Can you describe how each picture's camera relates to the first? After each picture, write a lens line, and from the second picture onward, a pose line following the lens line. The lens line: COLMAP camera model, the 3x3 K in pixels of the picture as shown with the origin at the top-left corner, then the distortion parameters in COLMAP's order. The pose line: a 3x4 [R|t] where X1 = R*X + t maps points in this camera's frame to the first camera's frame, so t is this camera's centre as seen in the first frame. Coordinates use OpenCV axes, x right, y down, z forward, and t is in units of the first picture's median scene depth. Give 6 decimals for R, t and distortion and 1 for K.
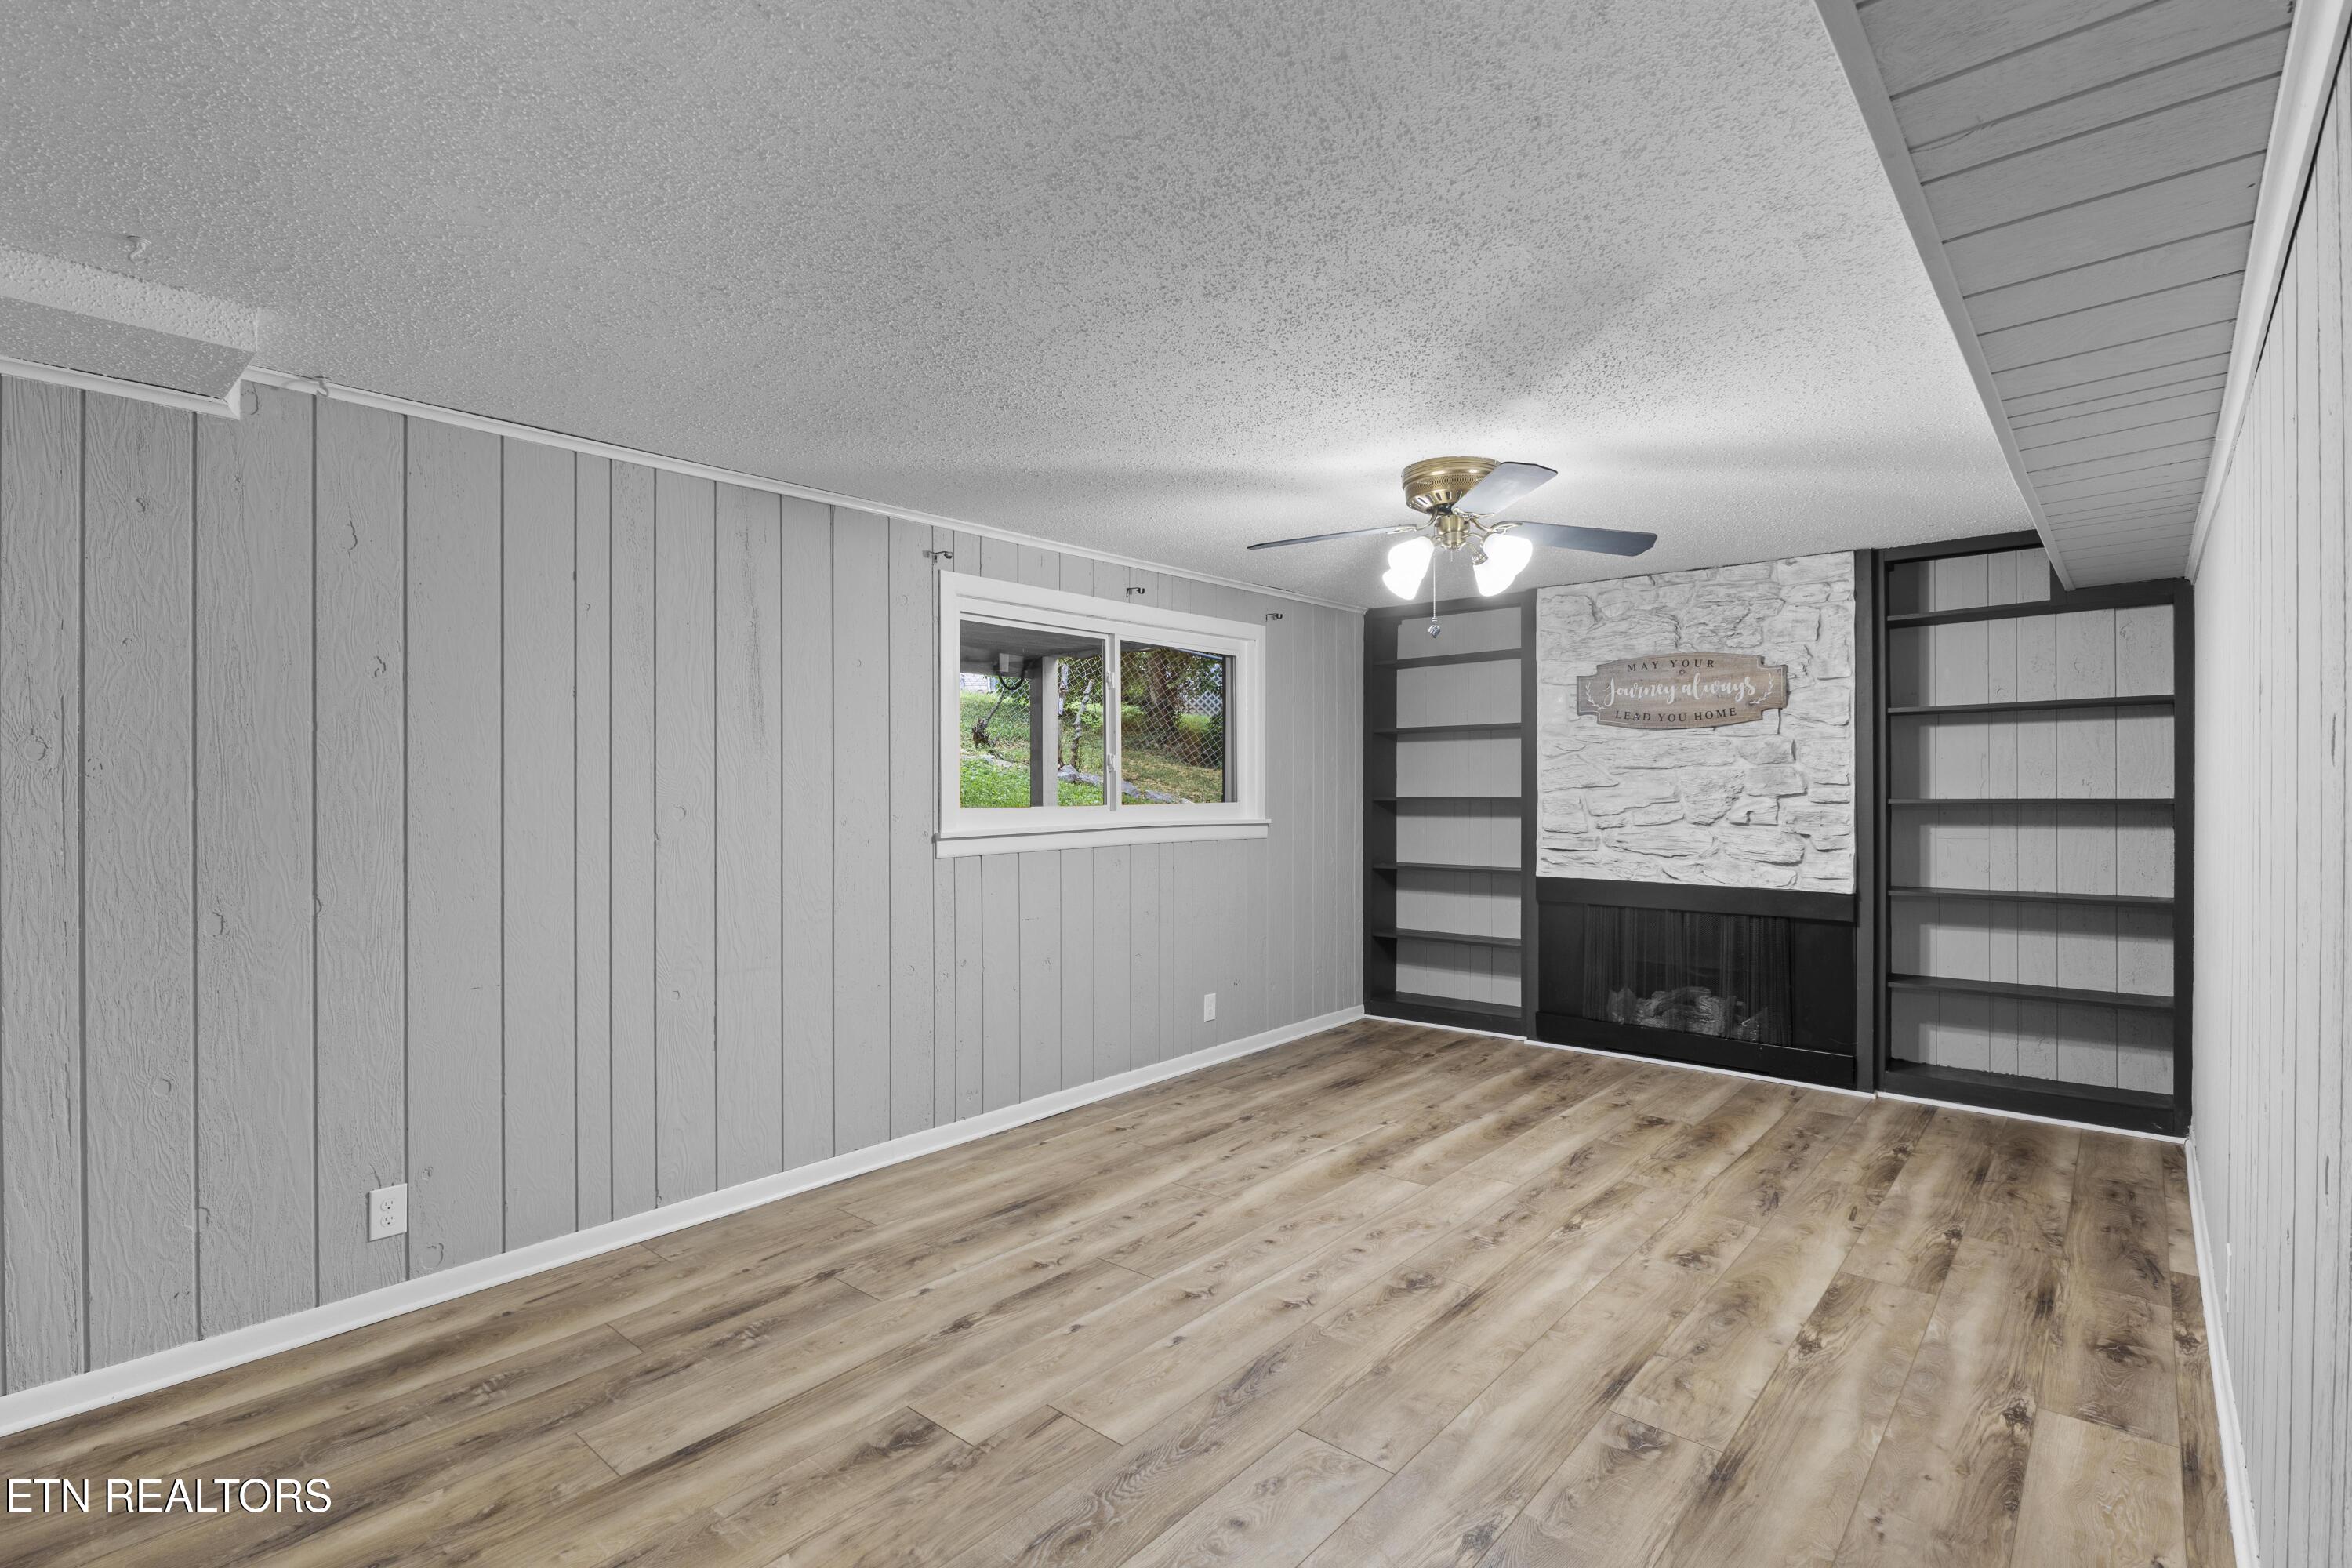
lens RADIAL K [[1107.8, 0, 1173.9], [0, 1107.8, 788.6], [0, 0, 1]] dist [-0.002381, -0.001384]
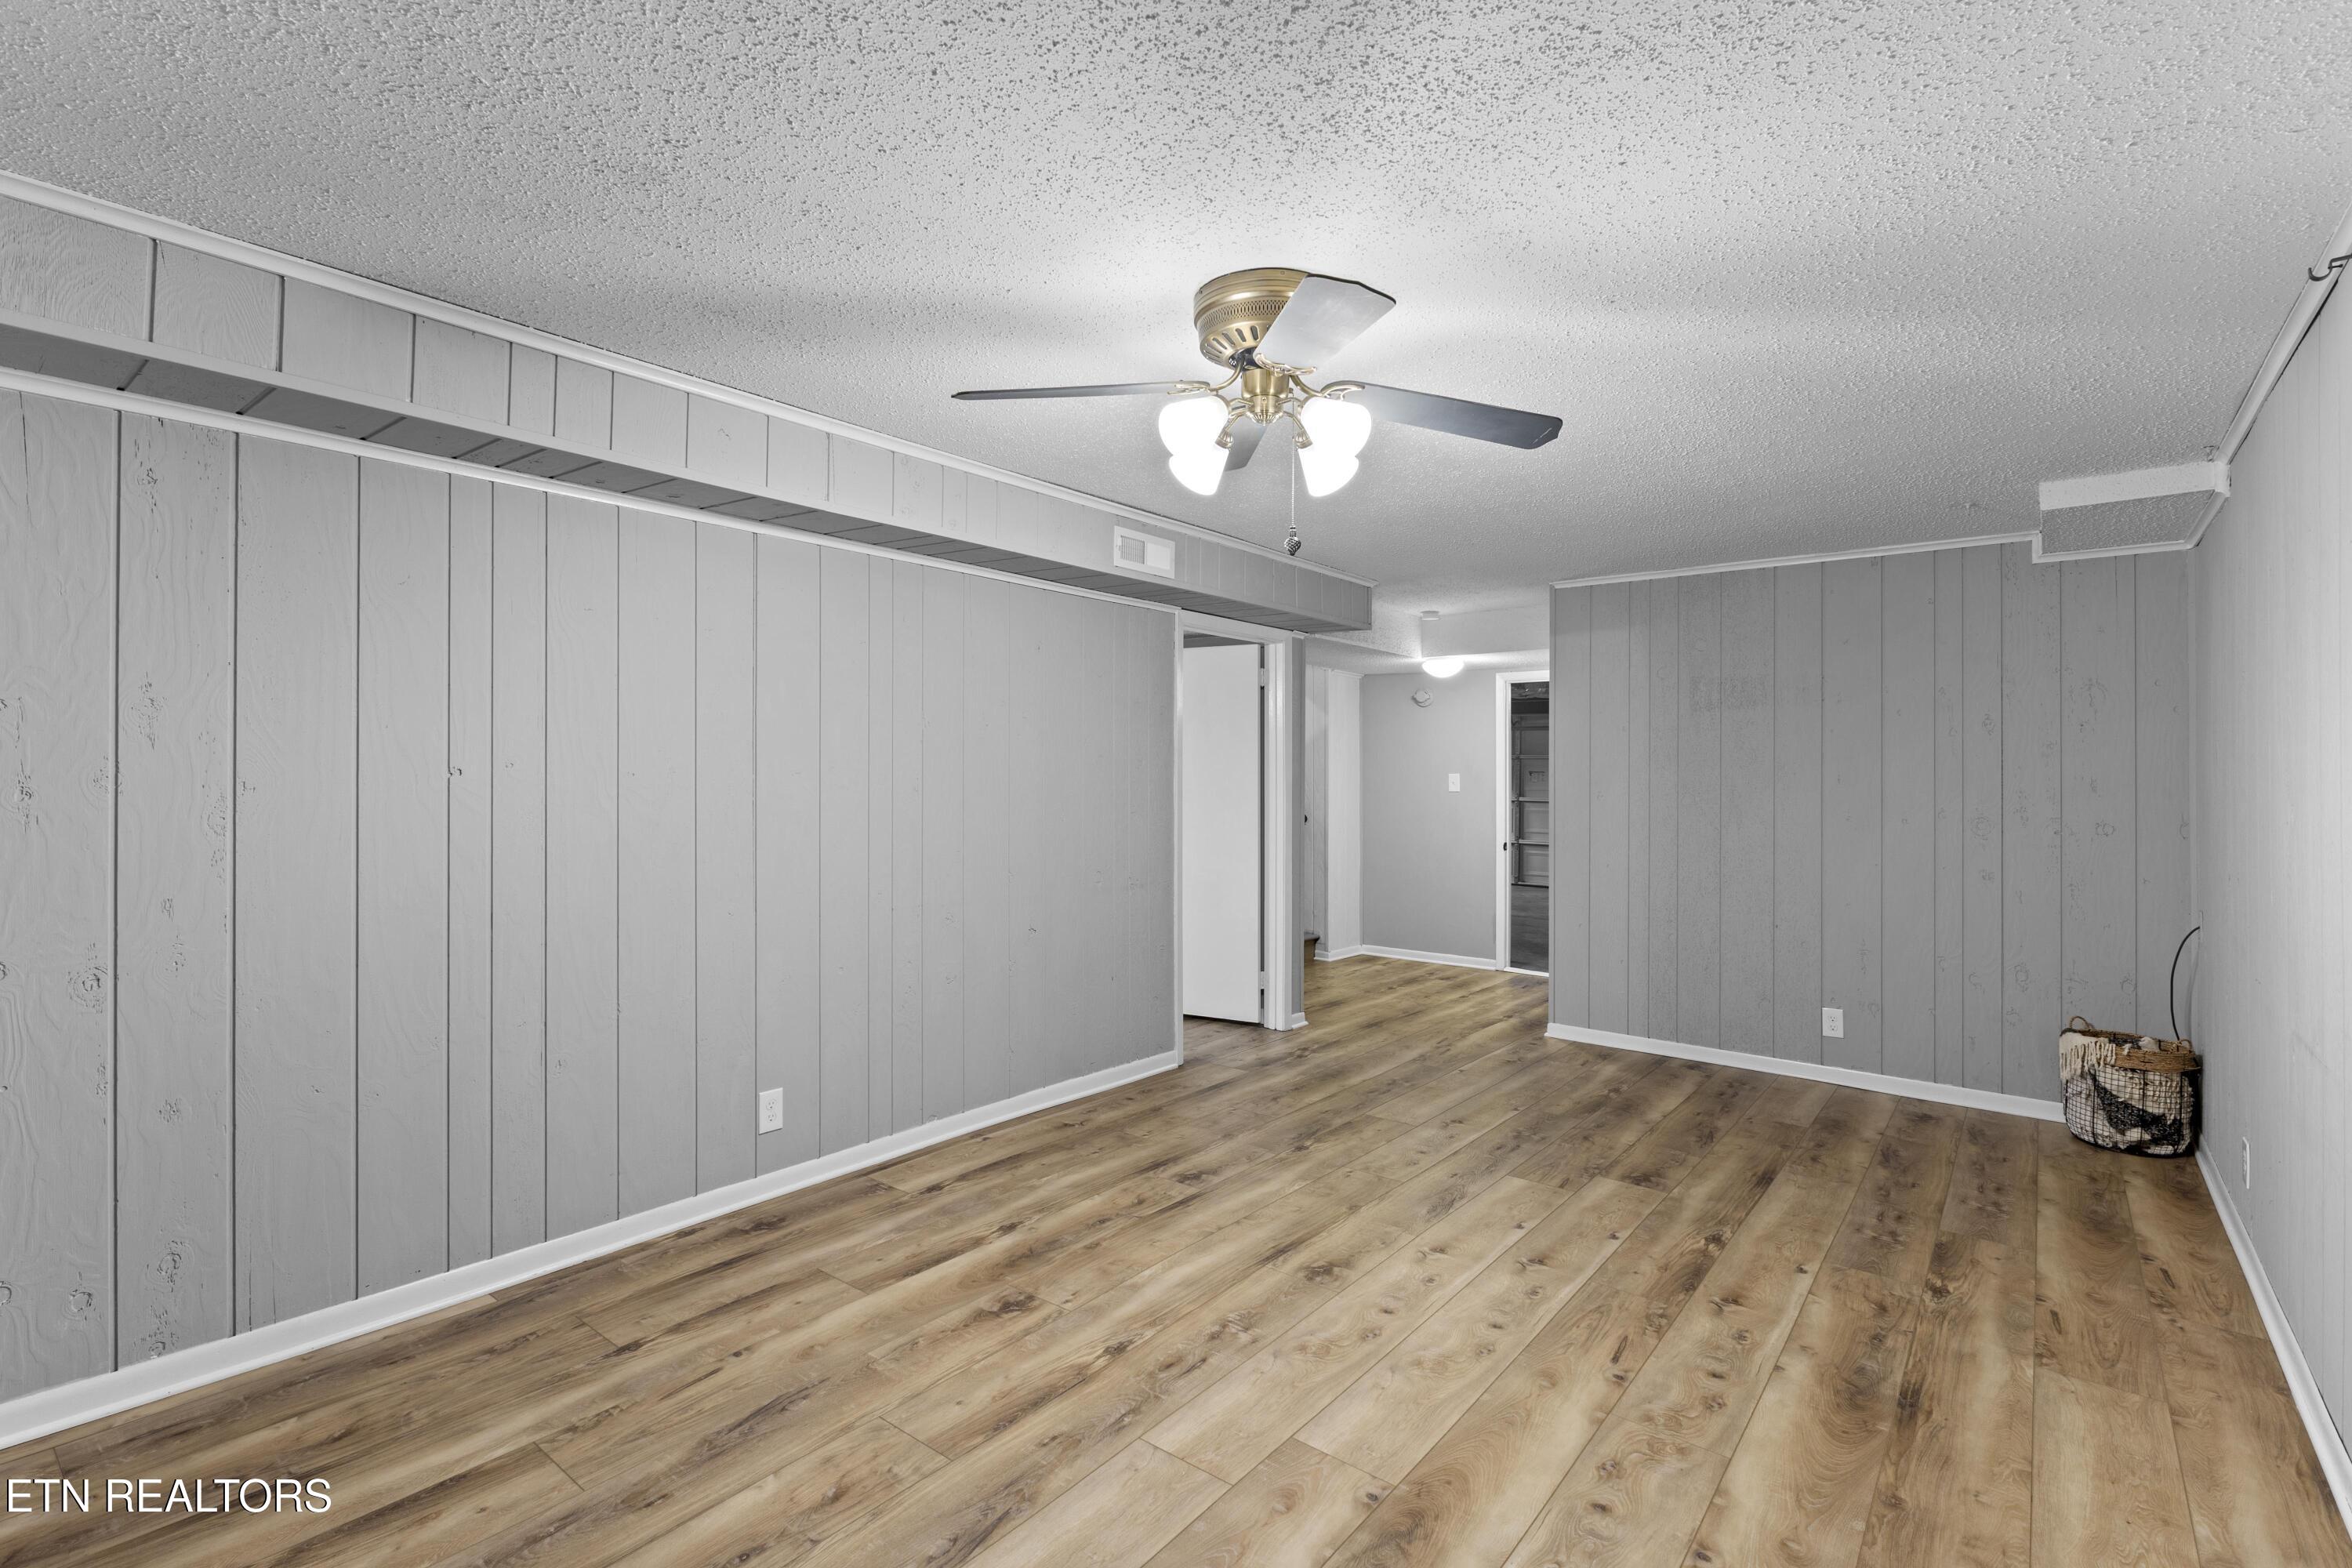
lens RADIAL K [[1083.1, 0, 1170.6], [0, 1083.1, 778.8], [0, 0, 1]] dist [-0.002746, 0.000062]
pose [[-0.998927, -0.004888, -0.046058, 0.355224], [-0.005001, 0.999985, 0.002348, 0.001380], [0.046046, 0.002576, -0.998936, 1.731550]]
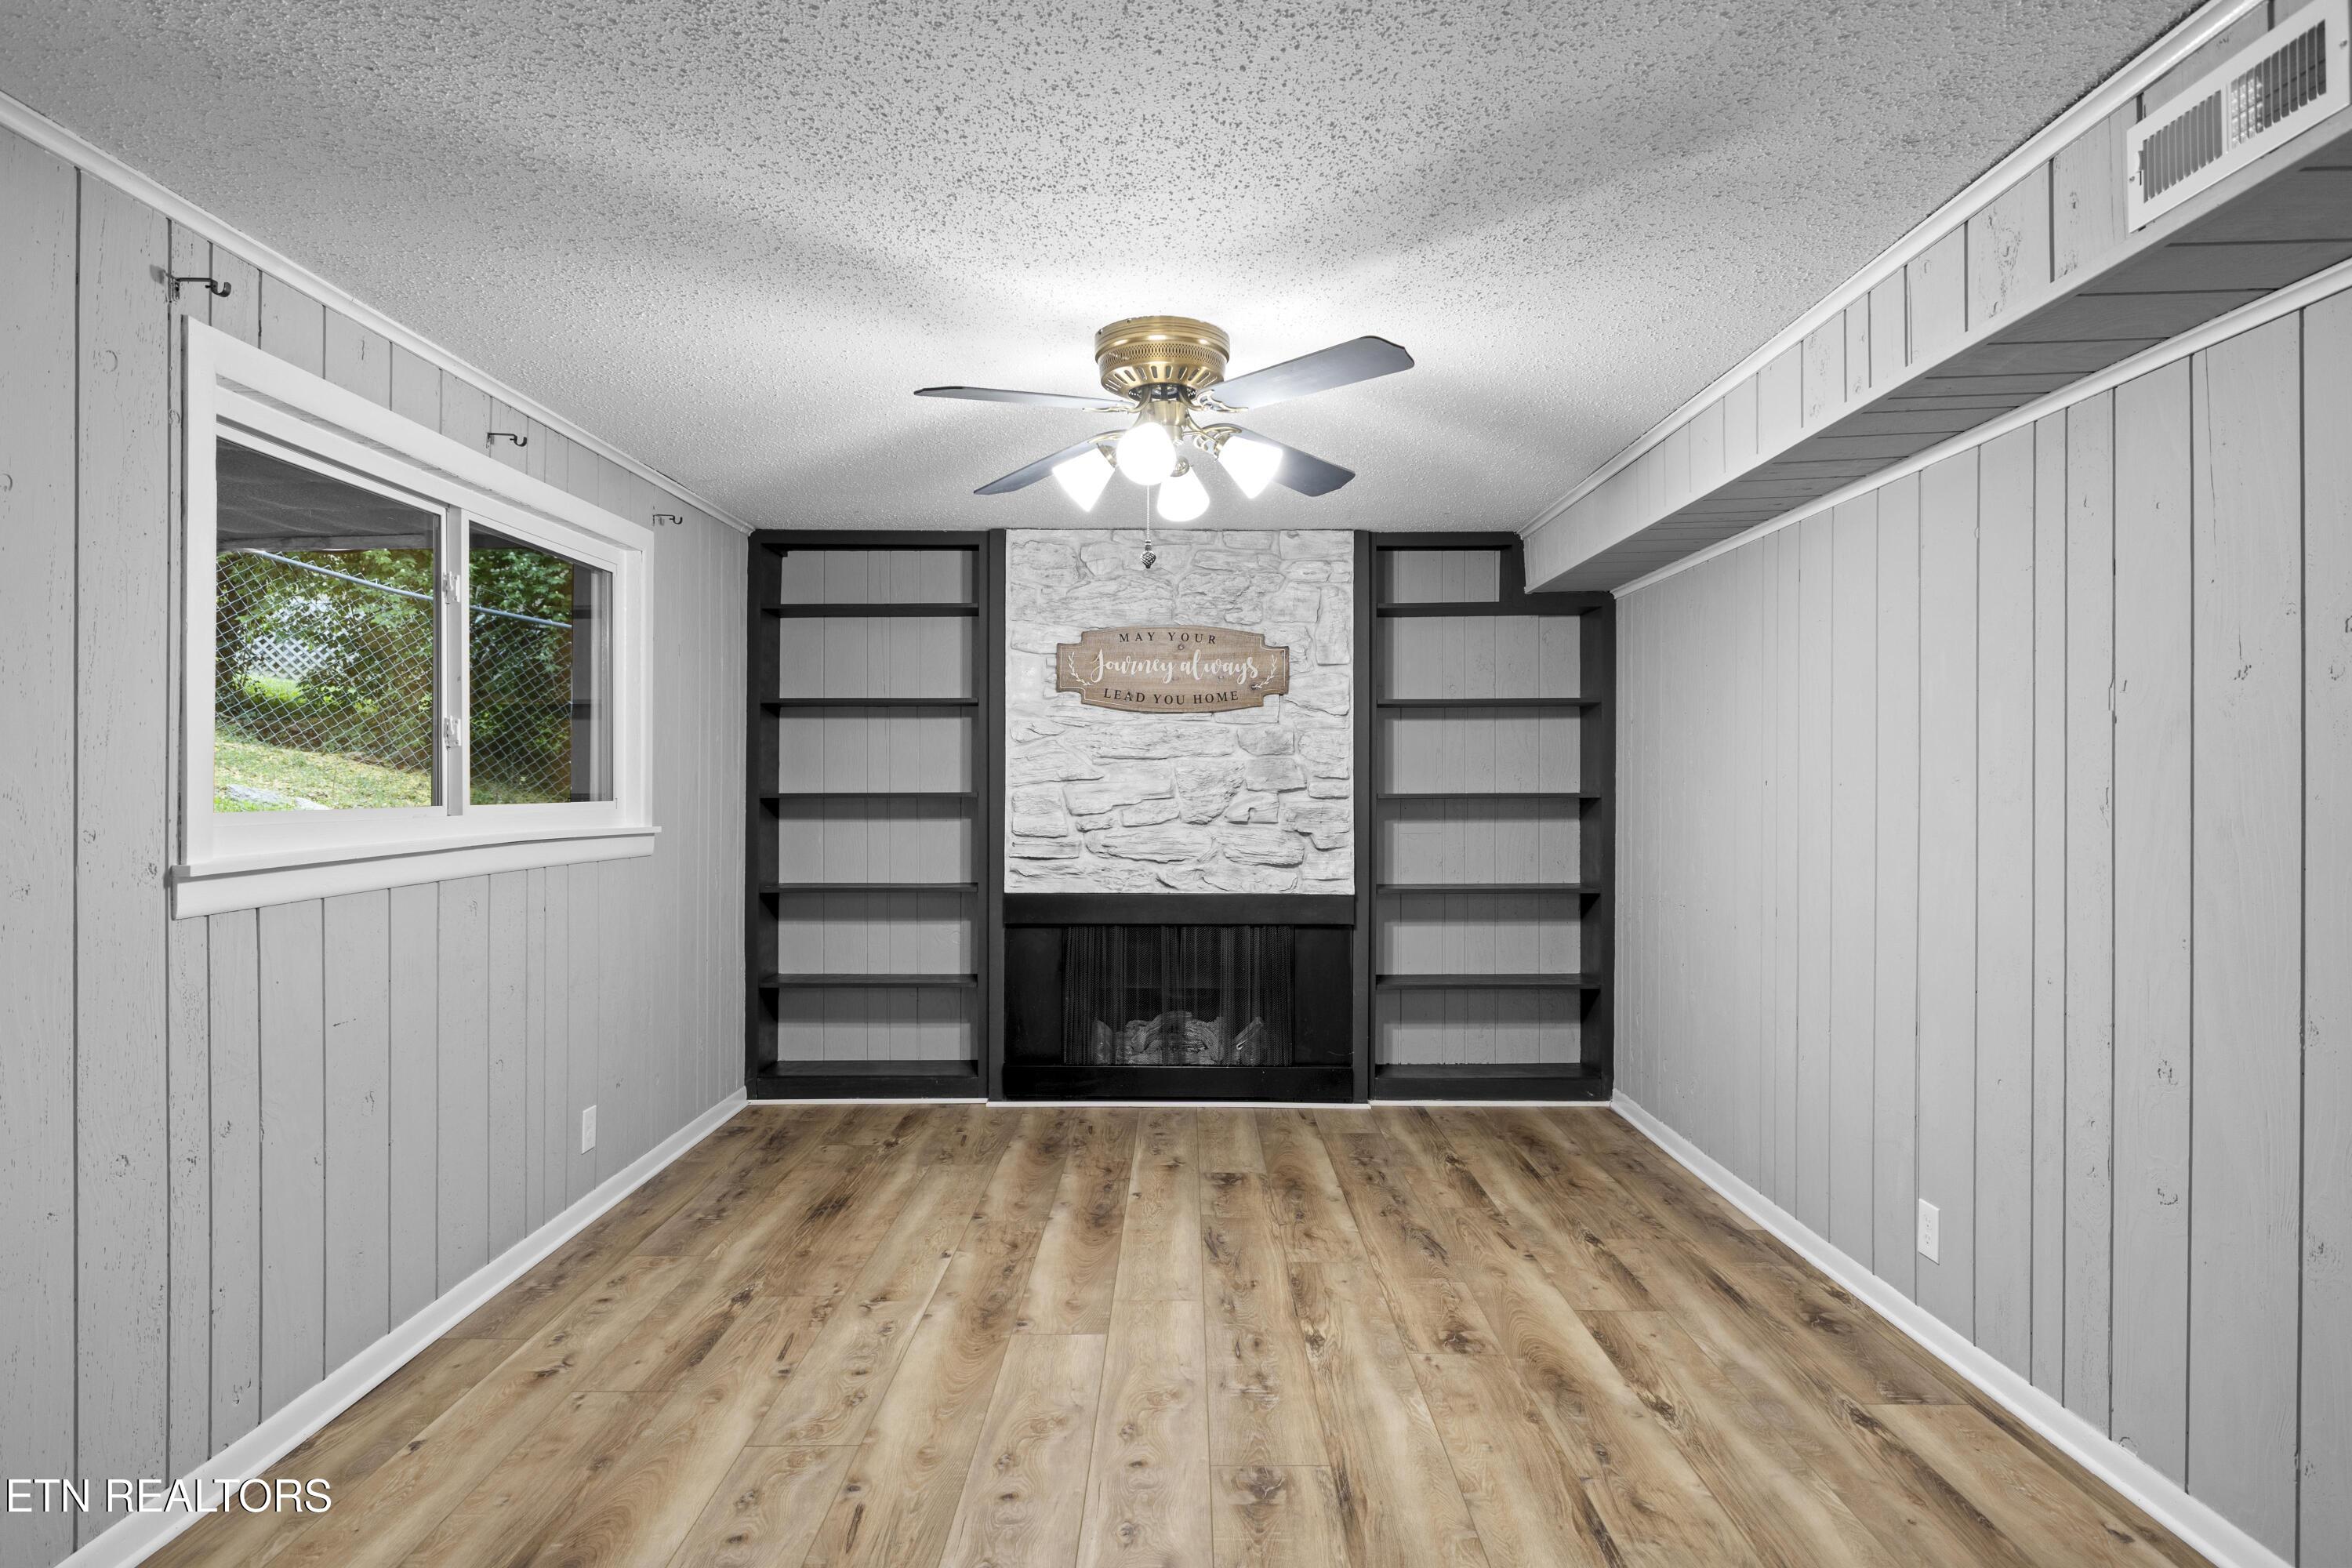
lens RADIAL K [[1298.3, 0, 1174.1], [0, 1298.3, 782.7], [0, 0, 1]] dist [-0.003532, -0.000770]
pose [[0.755695, 0.004885, 0.654906, -0.315183], [-0.003048, 0.999988, -0.003941, 0.006622], [-0.654917, 0.000982, 0.755700, 0.369820]]
